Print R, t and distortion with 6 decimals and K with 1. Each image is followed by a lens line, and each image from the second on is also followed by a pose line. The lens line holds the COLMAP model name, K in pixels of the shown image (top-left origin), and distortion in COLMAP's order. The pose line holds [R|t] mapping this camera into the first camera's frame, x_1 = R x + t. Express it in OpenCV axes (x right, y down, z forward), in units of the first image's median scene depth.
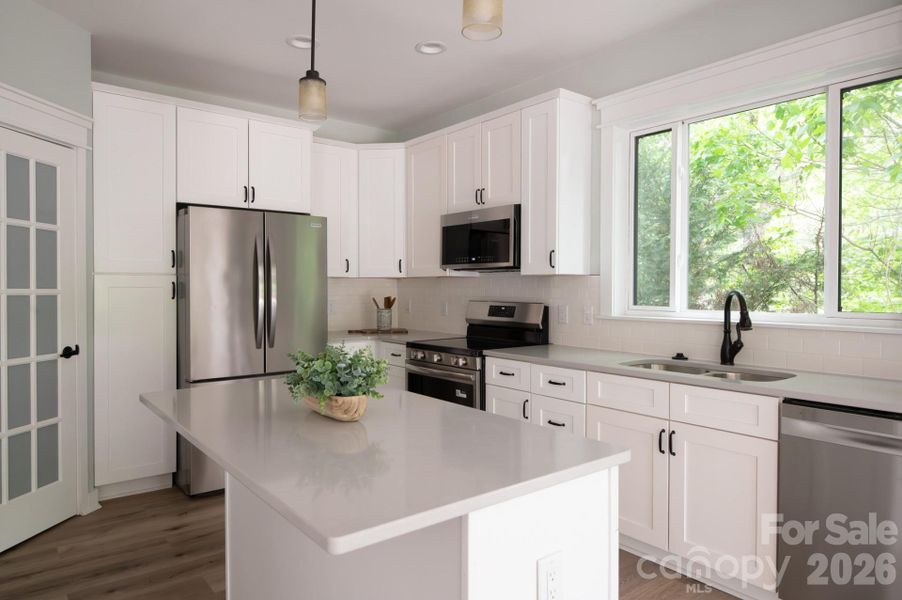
lens RADIAL K [[577.8, 0, 451.6], [0, 577.8, 295.6], [0, 0, 1]] dist [0.004114, -0.002519]
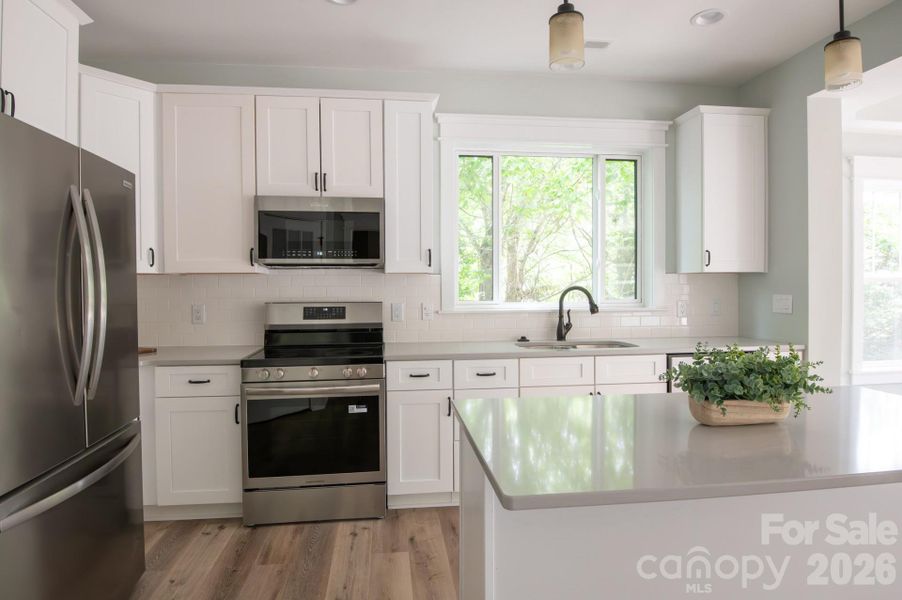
lens RADIAL K [[514.1, 0, 451.7], [0, 514.1, 291.3], [0, 0, 1]] dist [-0.027527, -0.002123]
pose [[0.515163, -0.015713, 0.856948, -0.573114], [0.019934, 0.999781, 0.006348, -0.008861], [-0.856860, 0.013812, 0.515364, 0.487966]]
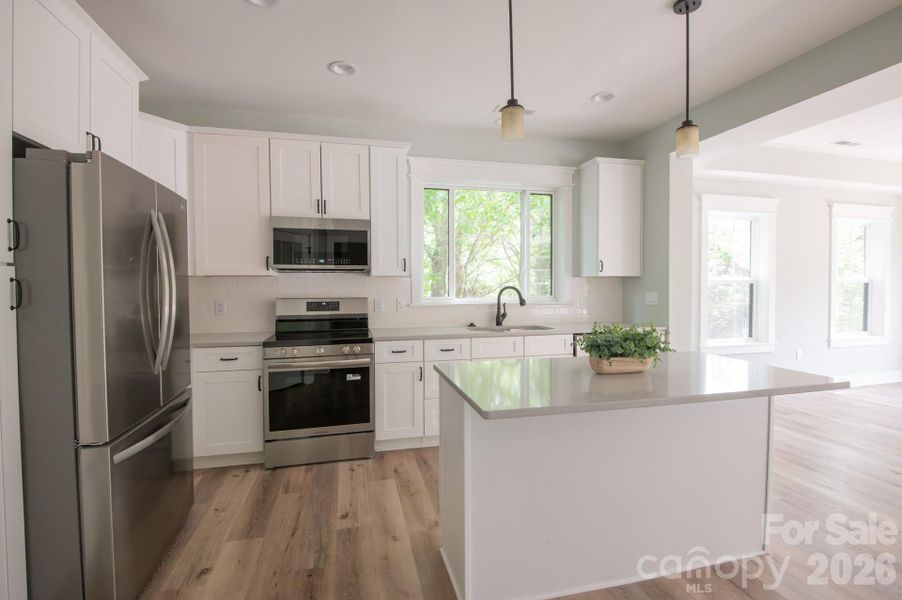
lens RADIAL K [[416.8, 0, 451.9], [0, 416.8, 292.8], [0, 0, 1]] dist [0.000355, -0.000082]
pose [[0.408619, -0.020759, 0.912469, -0.674830], [0.019621, 0.999710, 0.013957, -0.008236], [-0.912494, 0.012201, 0.408908, 0.479197]]
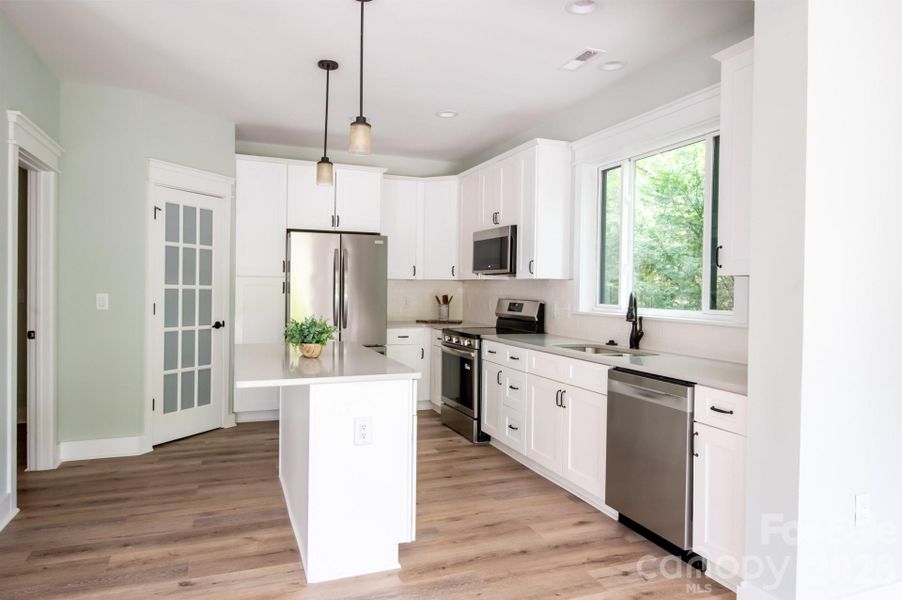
lens RADIAL K [[577.8, 0, 451.6], [0, 577.8, 295.6], [0, 0, 1]] dist [0.004114, -0.002519]
pose [[0.956201, 0.015847, -0.292283, 0.377667], [-0.016805, 0.999858, -0.000765, 0.005670], [0.292229, 0.005643, 0.956332, -0.306985]]
